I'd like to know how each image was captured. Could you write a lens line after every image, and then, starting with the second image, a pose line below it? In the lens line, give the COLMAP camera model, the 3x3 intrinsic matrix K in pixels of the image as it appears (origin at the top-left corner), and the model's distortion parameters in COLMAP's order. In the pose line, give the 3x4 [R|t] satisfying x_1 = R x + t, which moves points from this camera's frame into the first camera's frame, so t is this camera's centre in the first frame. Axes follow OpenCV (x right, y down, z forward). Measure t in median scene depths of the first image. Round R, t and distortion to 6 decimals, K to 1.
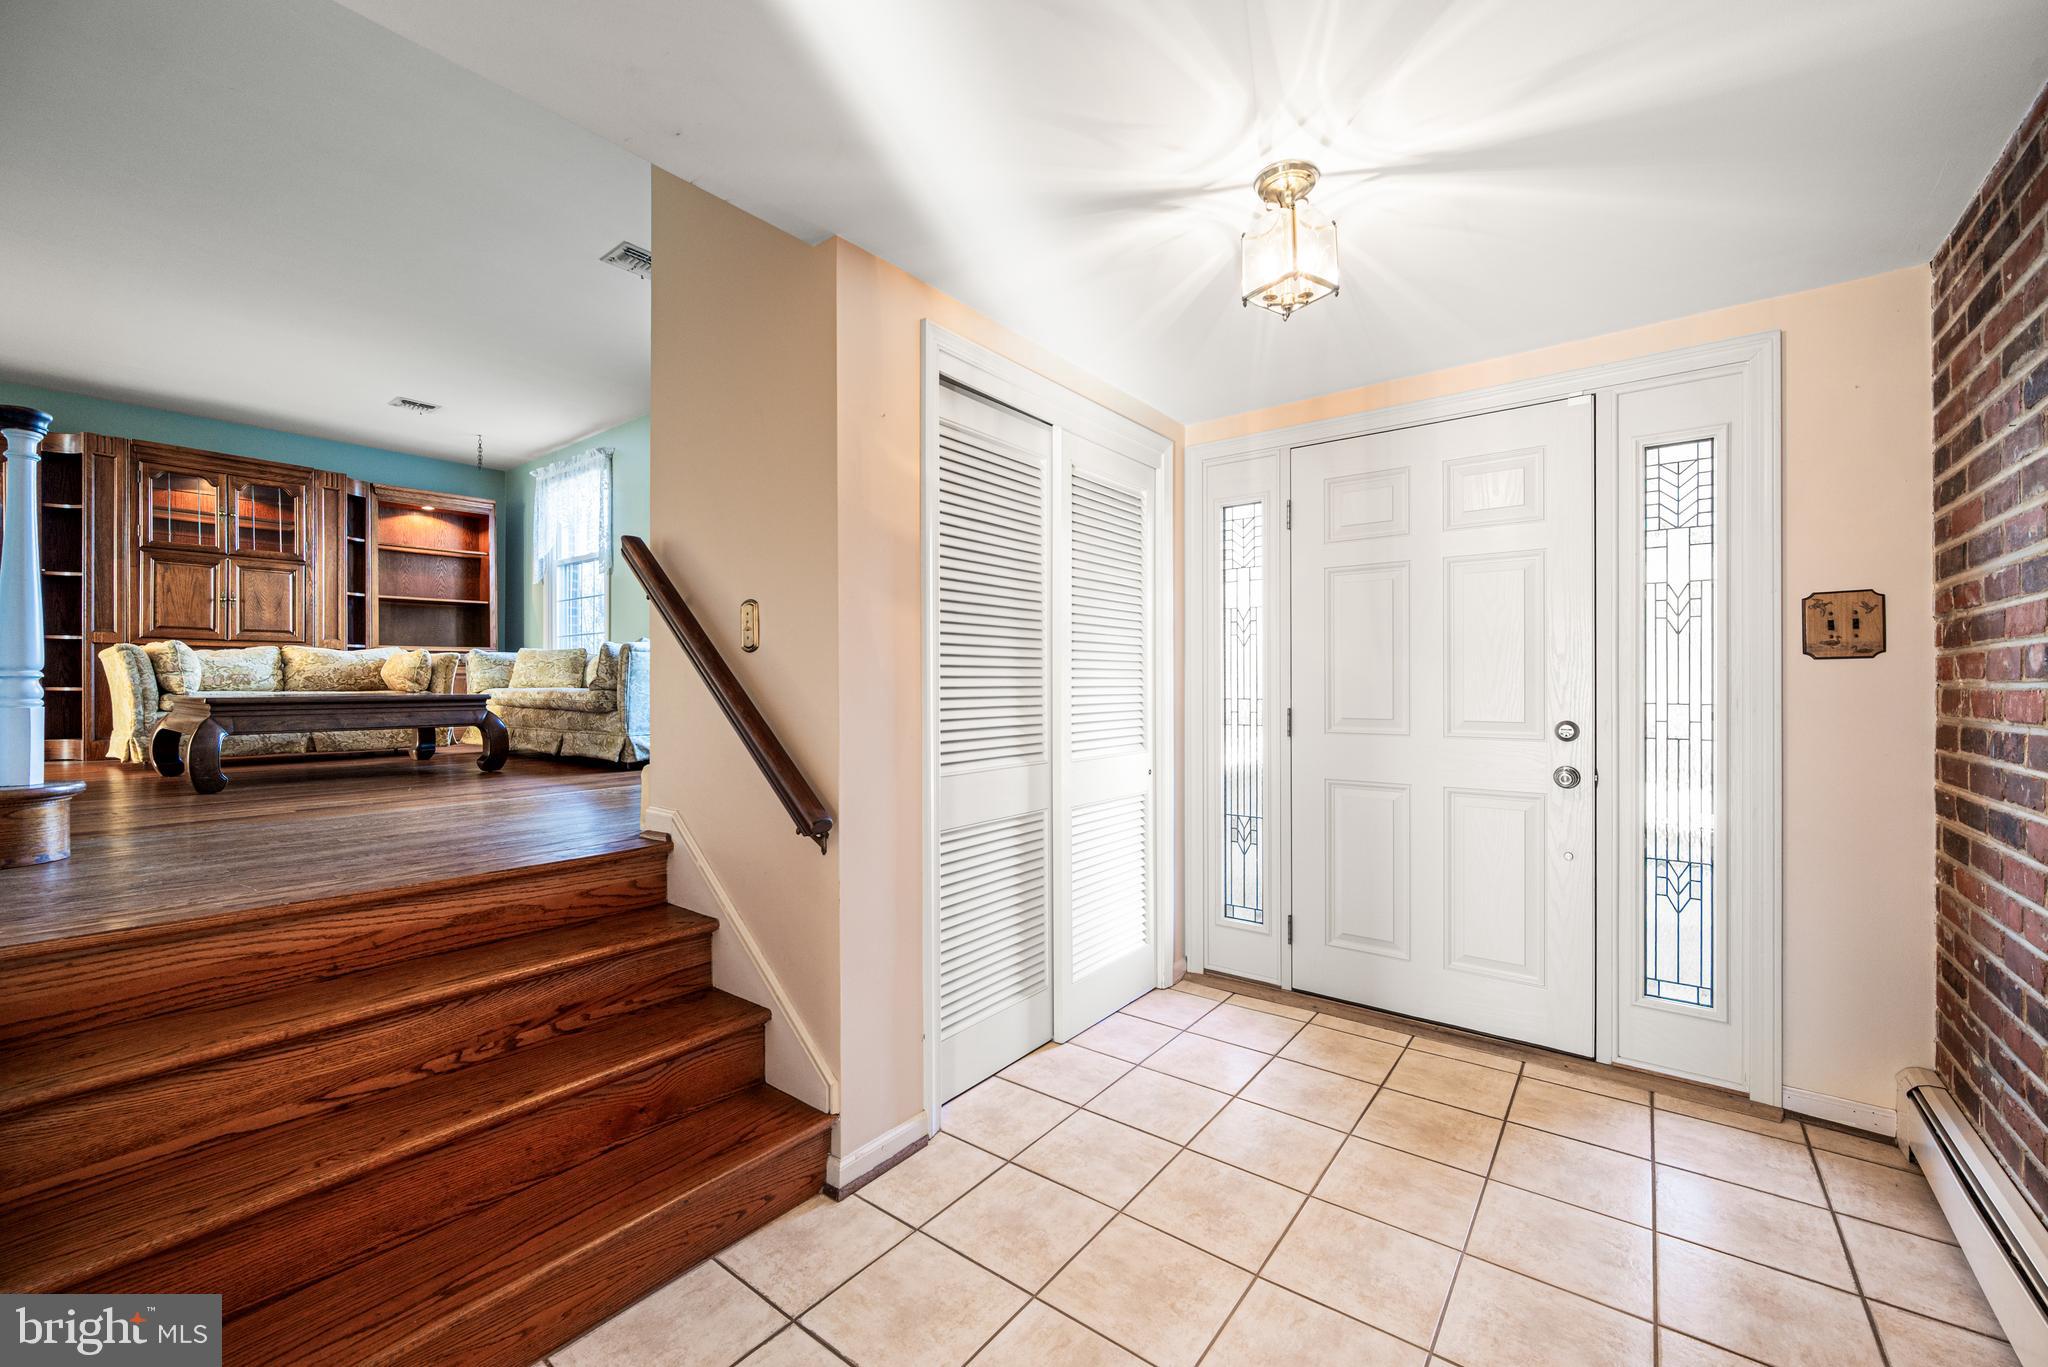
lens RADIAL K [[809.0, 0, 1019.1], [0, 809.0, 688.1], [0, 0, 1]] dist [-0.002208, -0.000054]
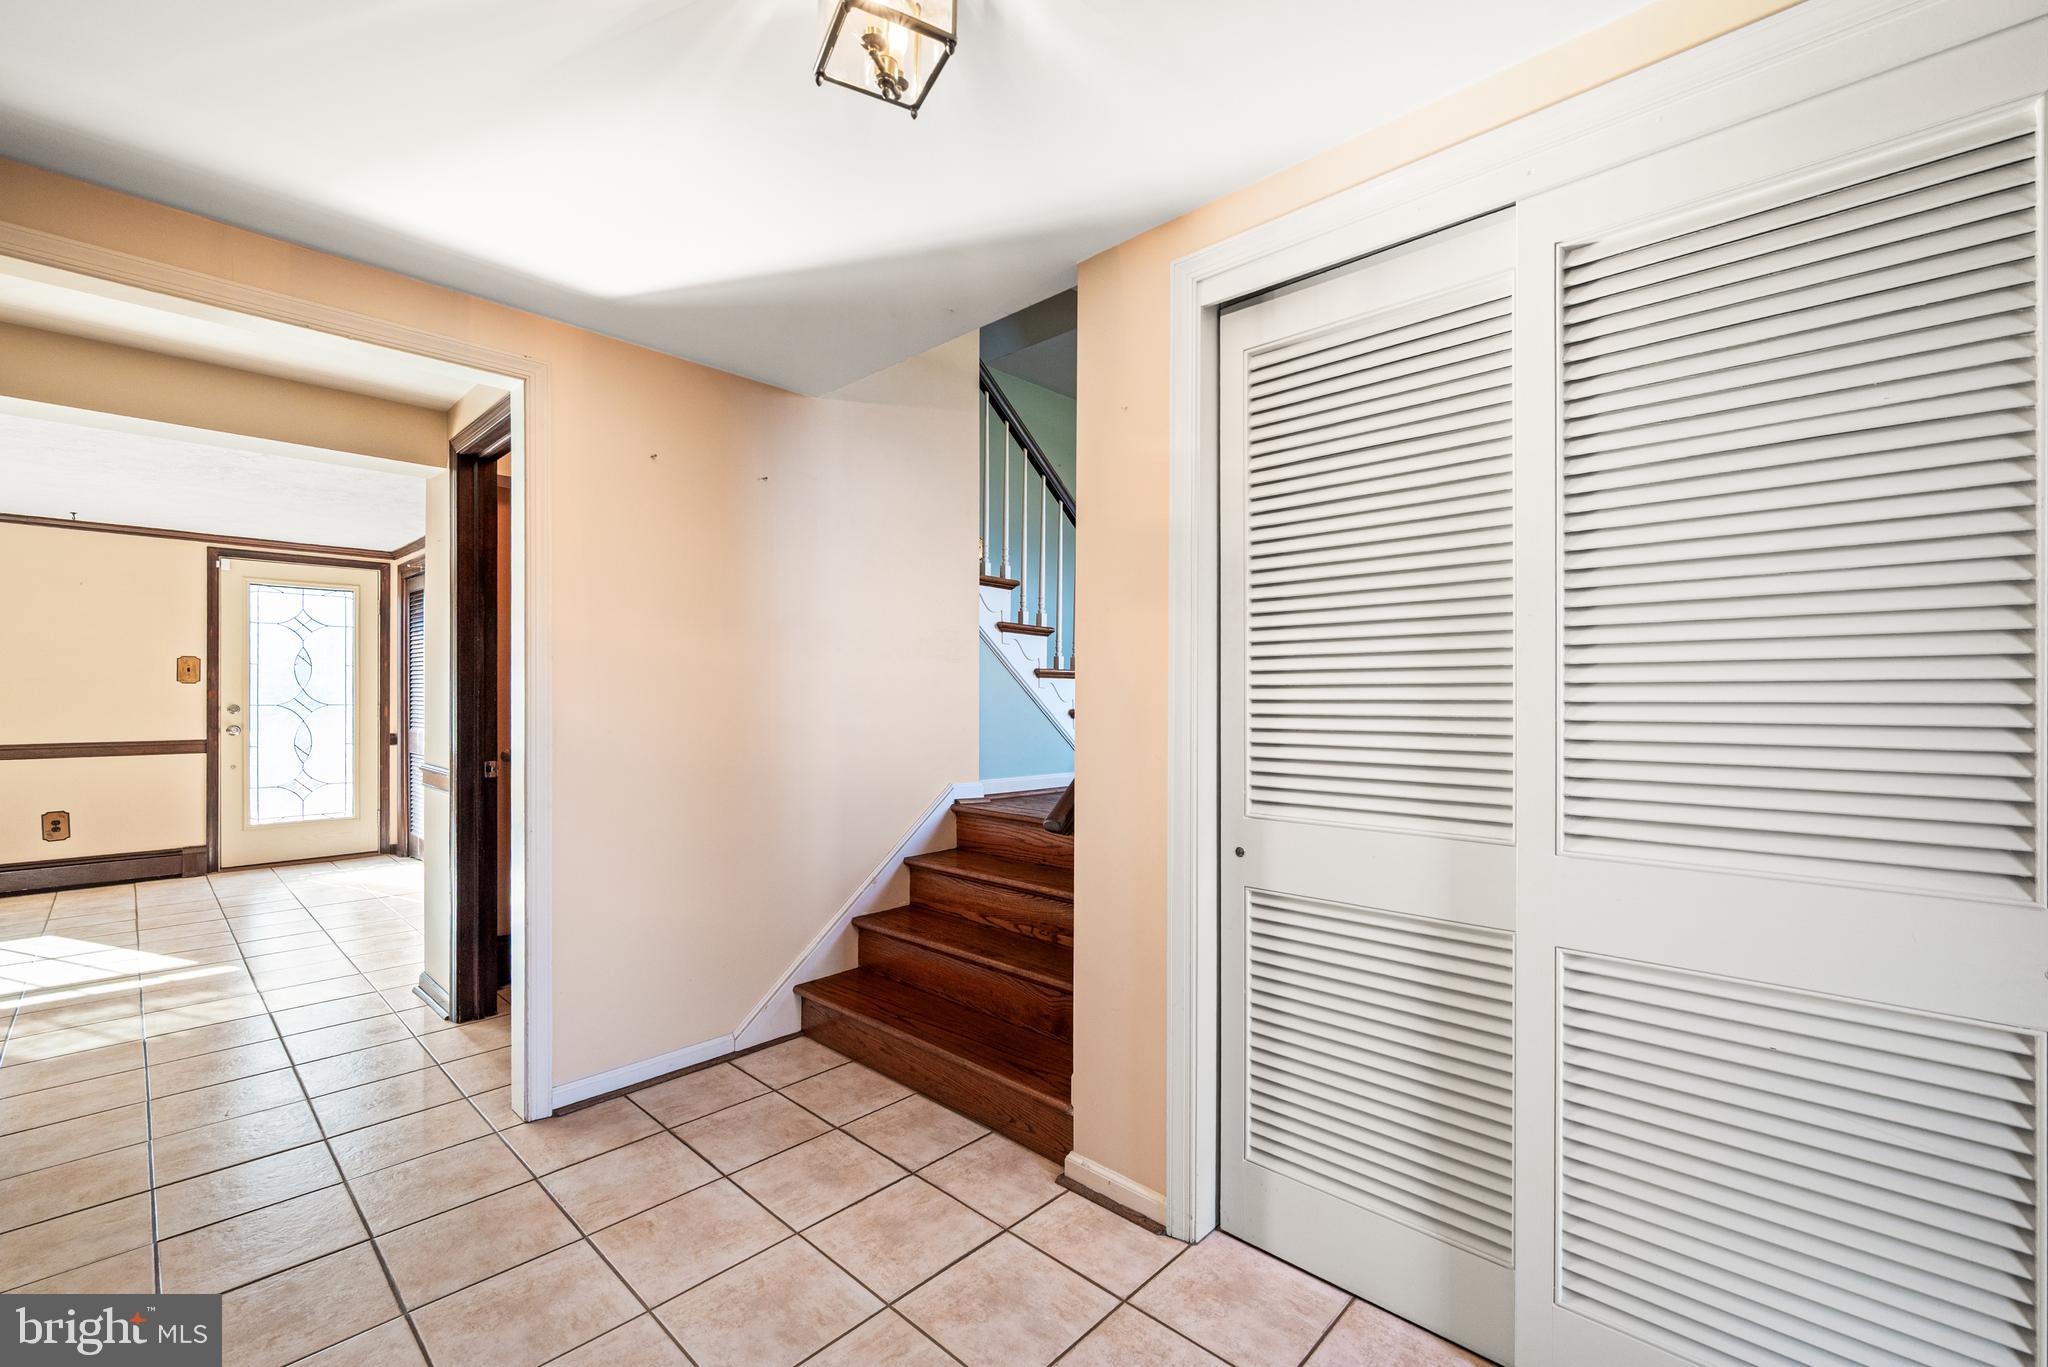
lens RADIAL K [[809.0, 0, 1014.3], [0, 809.0, 691.7], [0, 0, 1]] dist [-0.002208, -0.000054]
pose [[-0.073411, 0.000343, -0.997302, 0.926536], [0.000635, 1.000000, 0.000298, -0.012748], [0.997302, -0.000611, -0.073411, 1.124684]]
